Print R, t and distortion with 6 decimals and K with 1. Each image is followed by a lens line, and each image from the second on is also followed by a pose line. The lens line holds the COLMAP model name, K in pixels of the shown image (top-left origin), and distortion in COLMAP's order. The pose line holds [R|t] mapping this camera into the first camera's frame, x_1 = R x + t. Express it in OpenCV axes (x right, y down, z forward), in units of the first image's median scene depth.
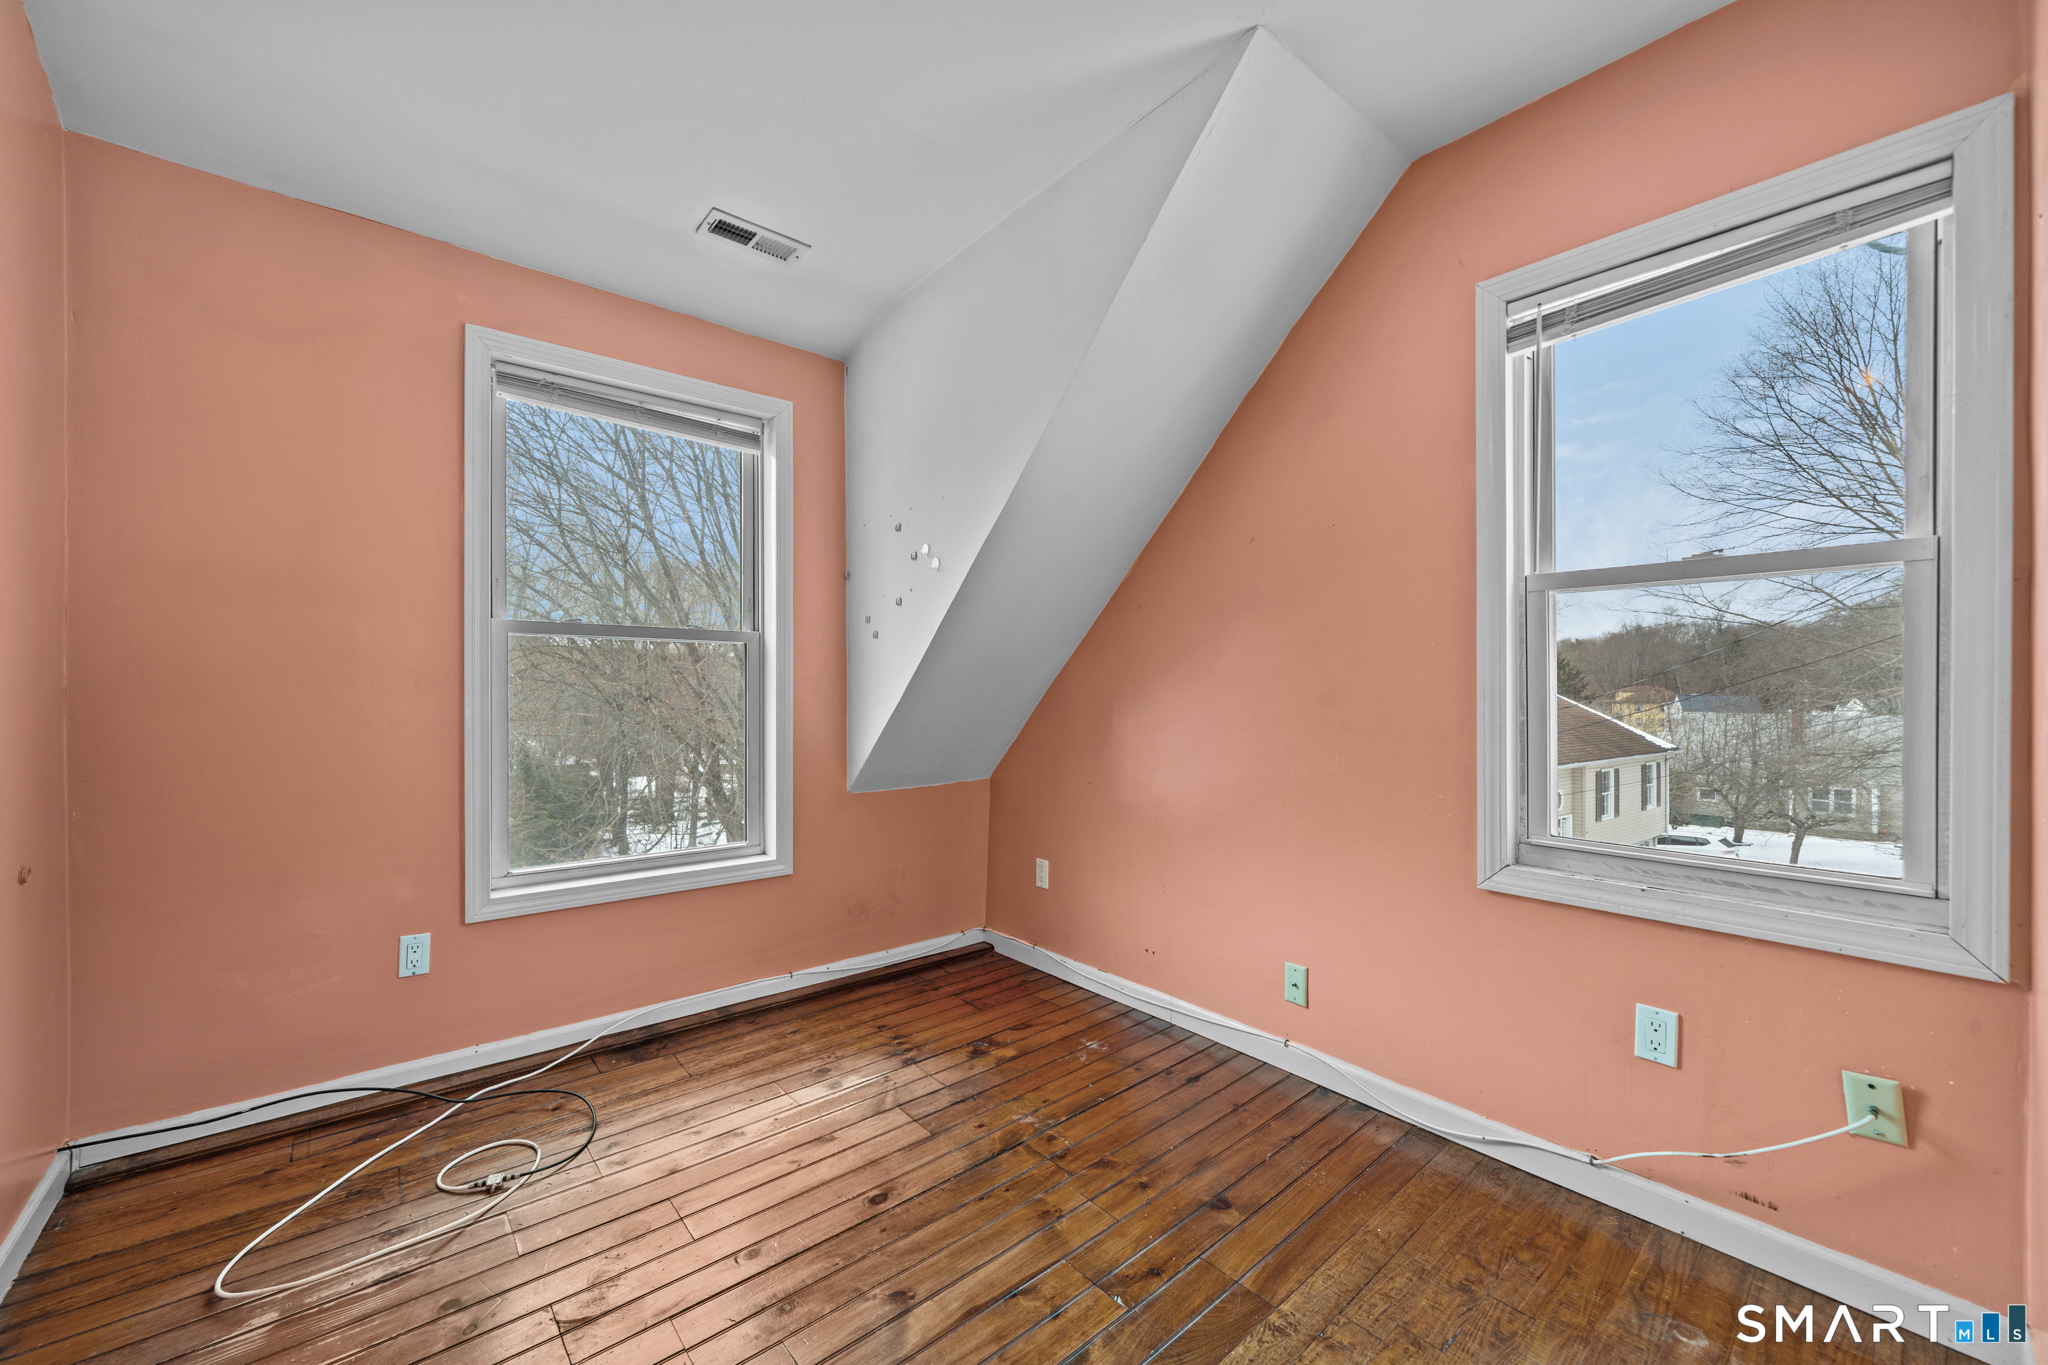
lens RADIAL K [[778.7, 0, 1011.3], [0, 778.7, 688.7], [0, 0, 1]] dist [-0.004138, 0.000238]
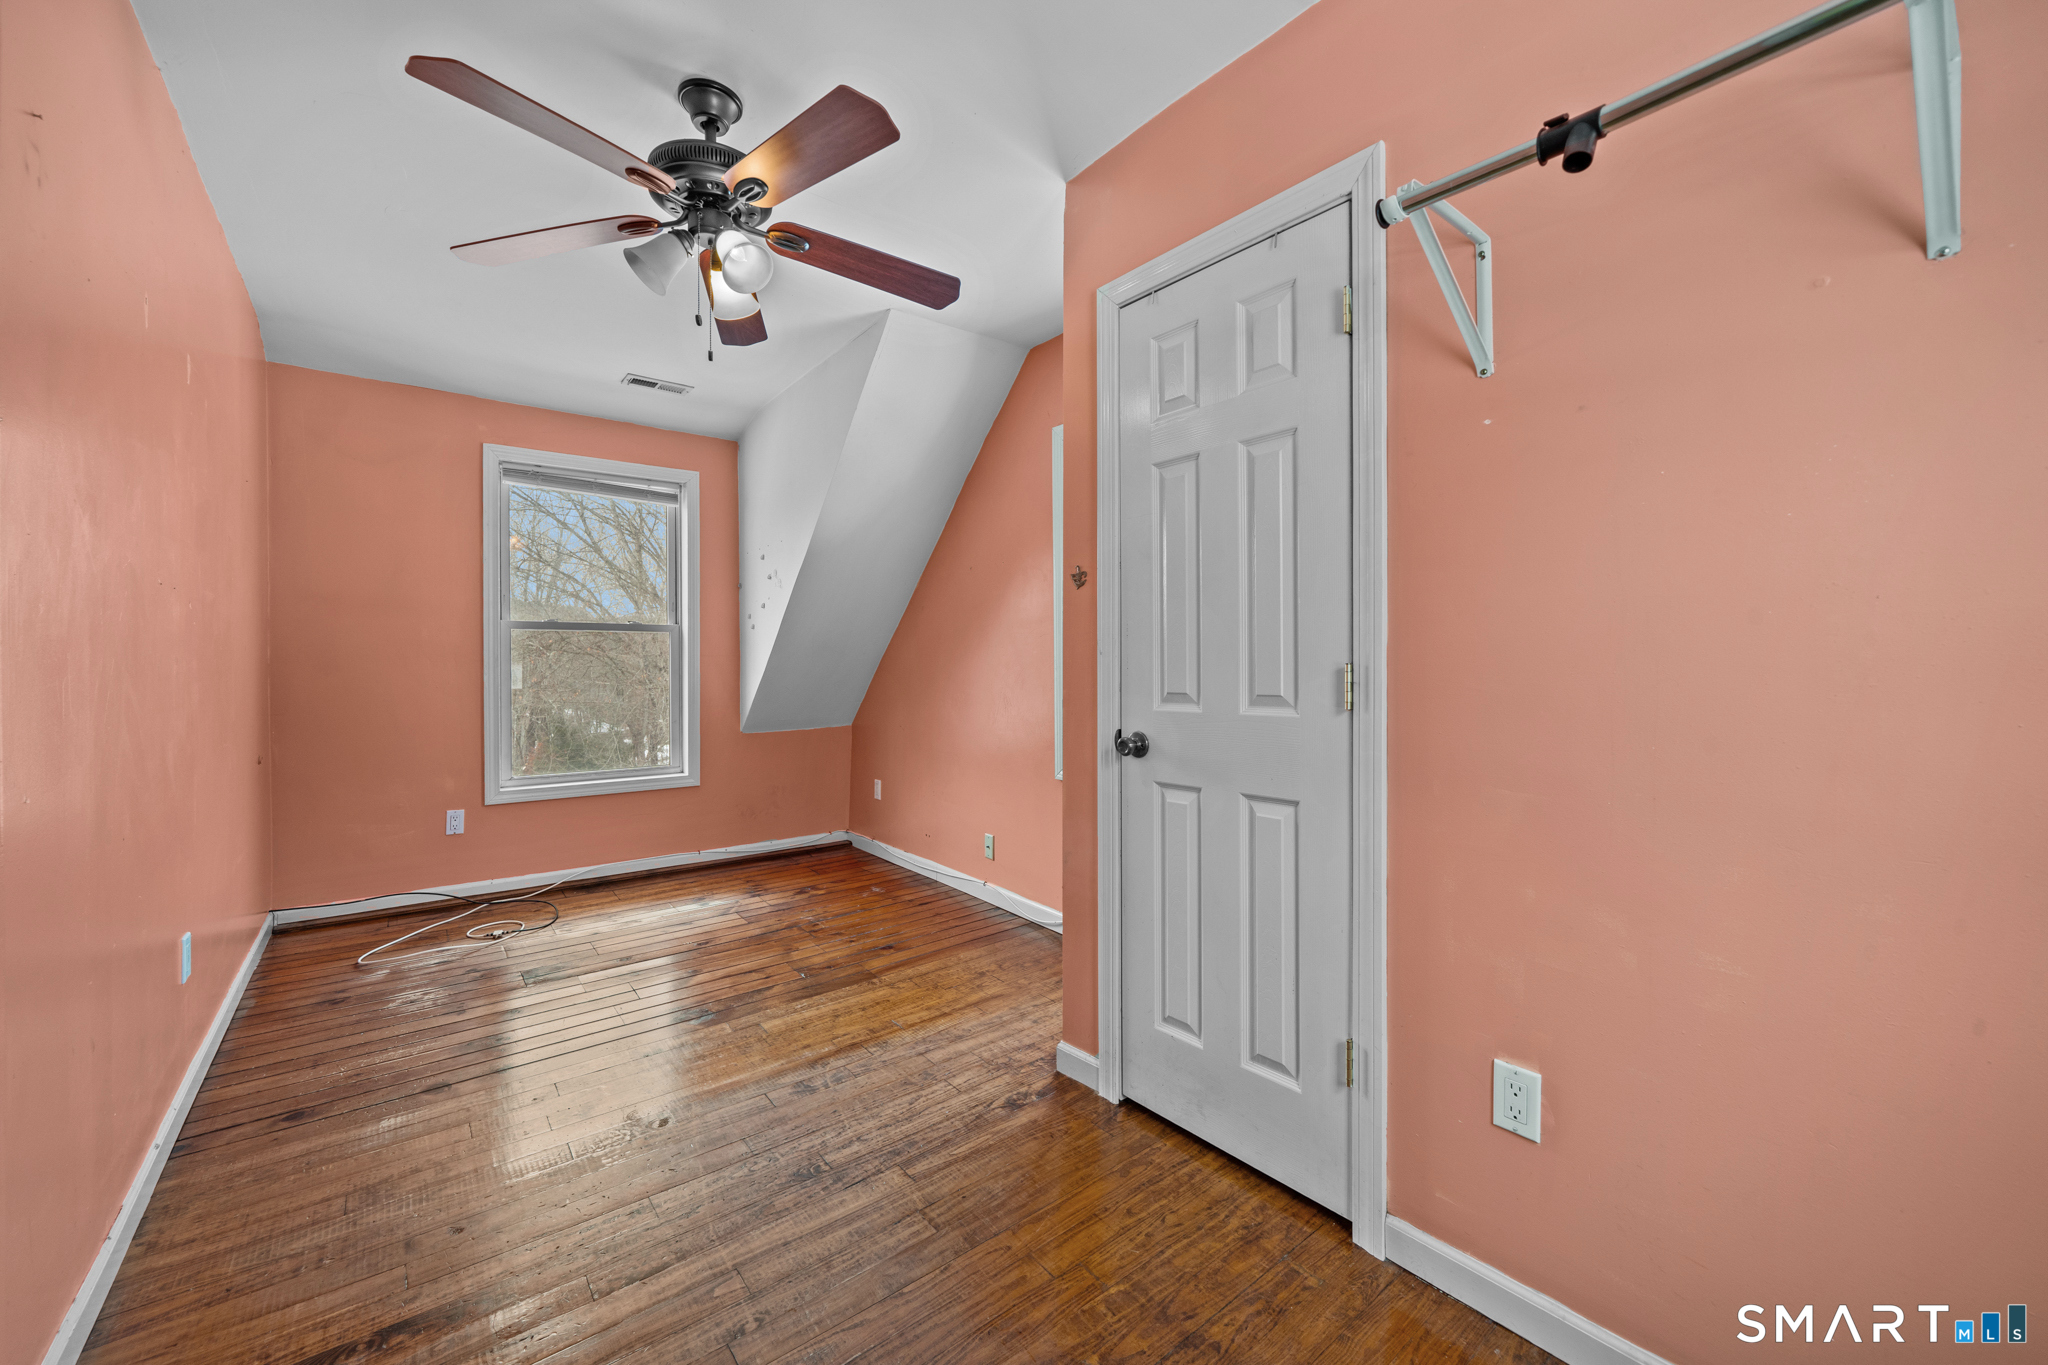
lens RADIAL K [[778.7, 0, 1014.8], [0, 778.7, 662.2], [0, 0, 1]] dist [-0.004138, 0.000238]
pose [[0.999398, -0.001710, -0.034663, 0.484109], [0.001854, 0.999990, 0.004129, -0.007565], [0.034656, -0.004190, 0.999391, -0.615907]]
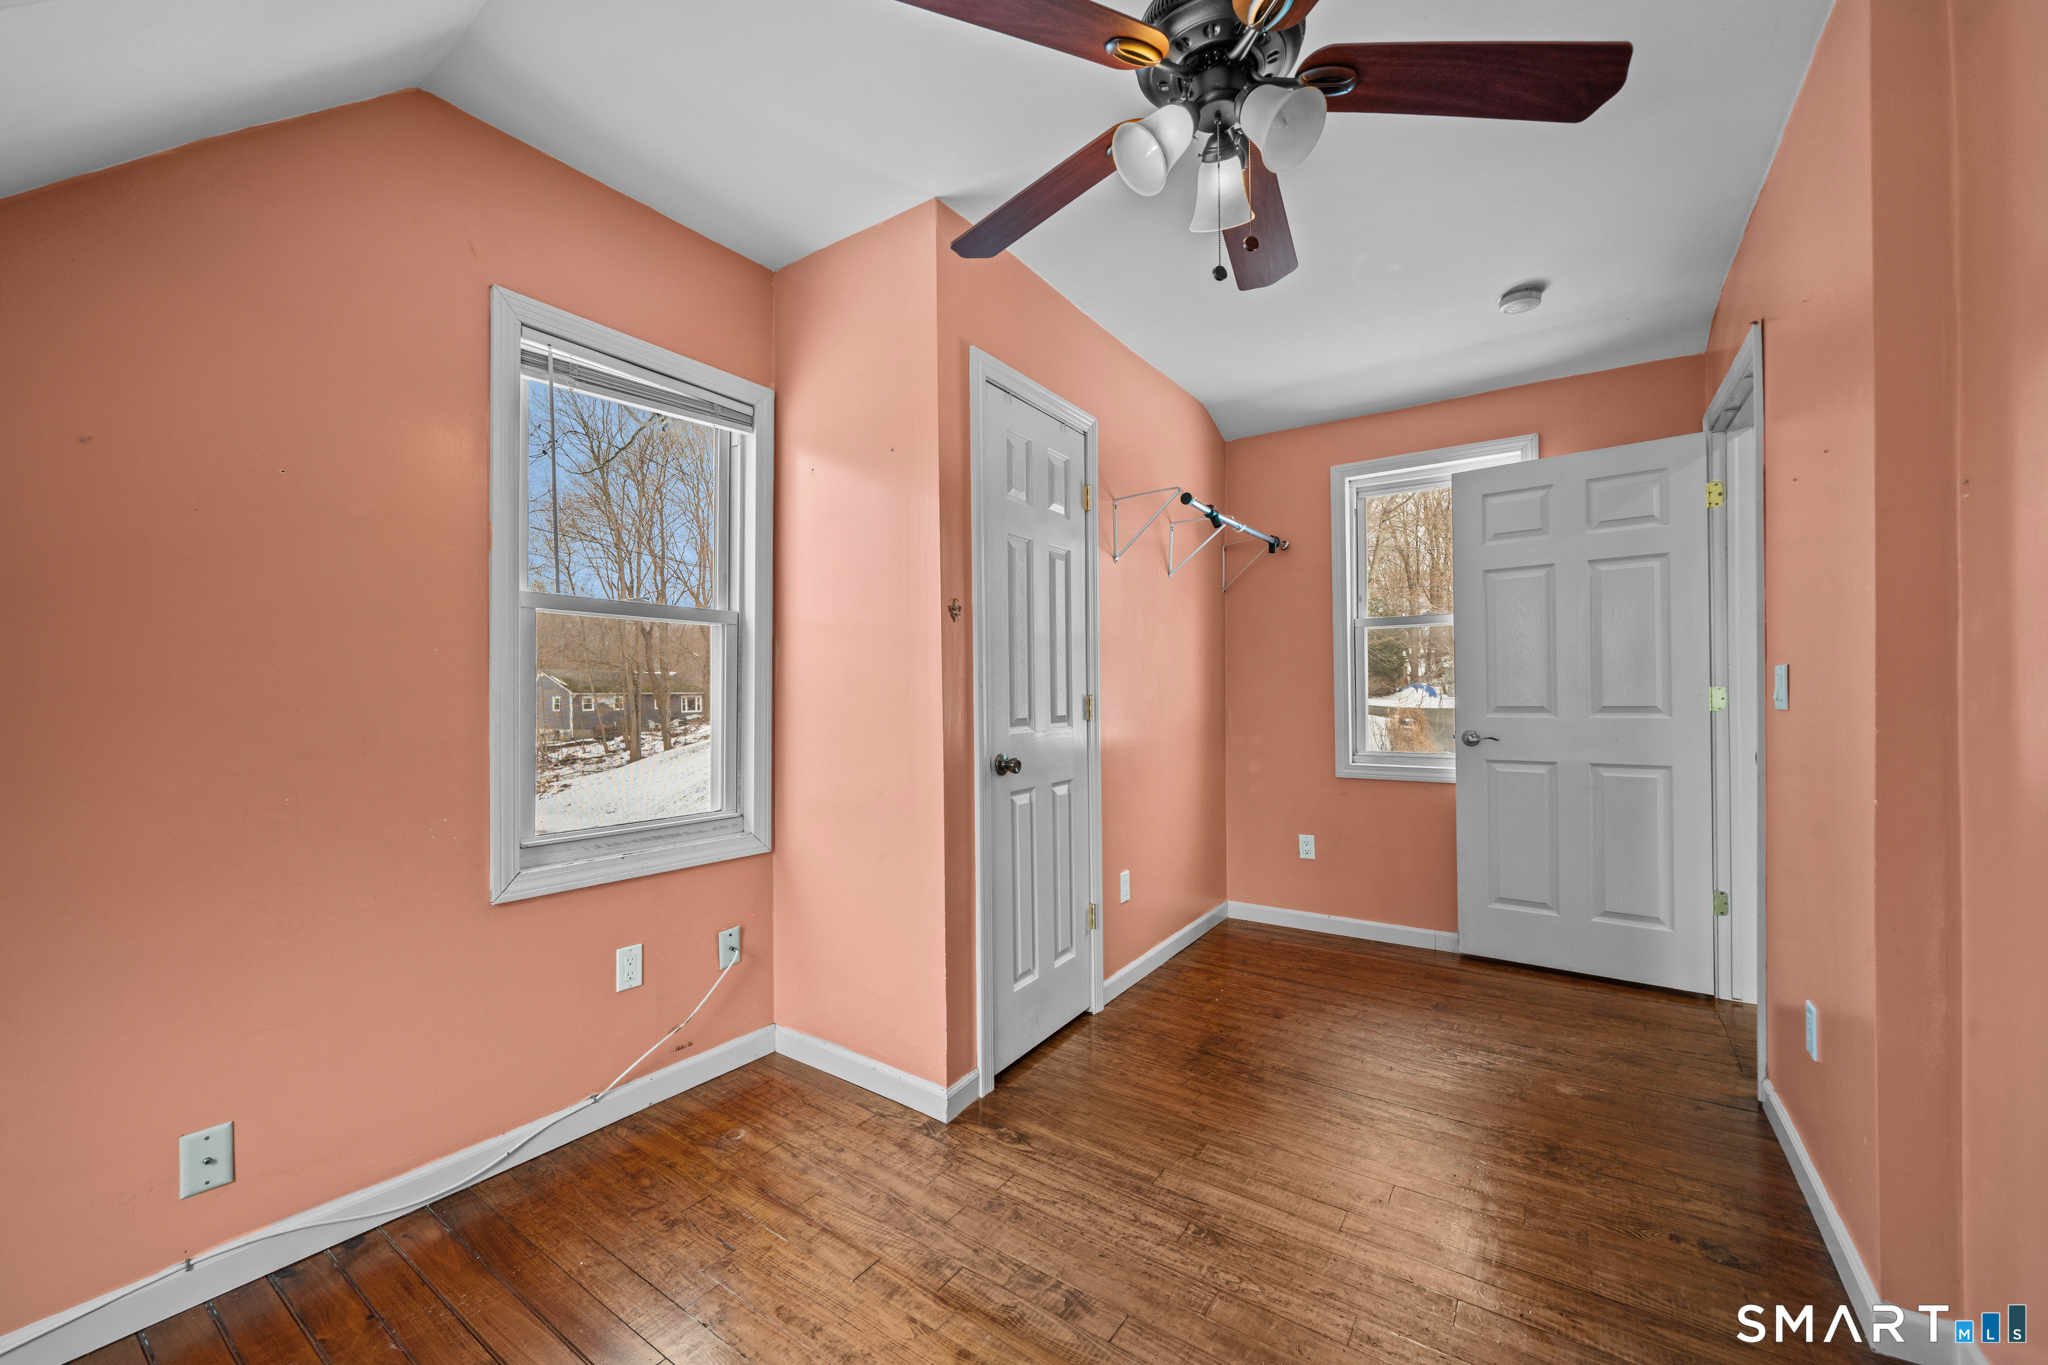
lens RADIAL K [[778.7, 0, 1004.5], [0, 778.7, 693.9], [0, 0, 1]] dist [-0.004138, 0.000238]
pose [[-0.236050, 0.004228, 0.971732, -0.420487], [0.004771, 0.999984, -0.003191, -0.000650], [-0.971729, 0.003883, -0.236066, 0.514019]]
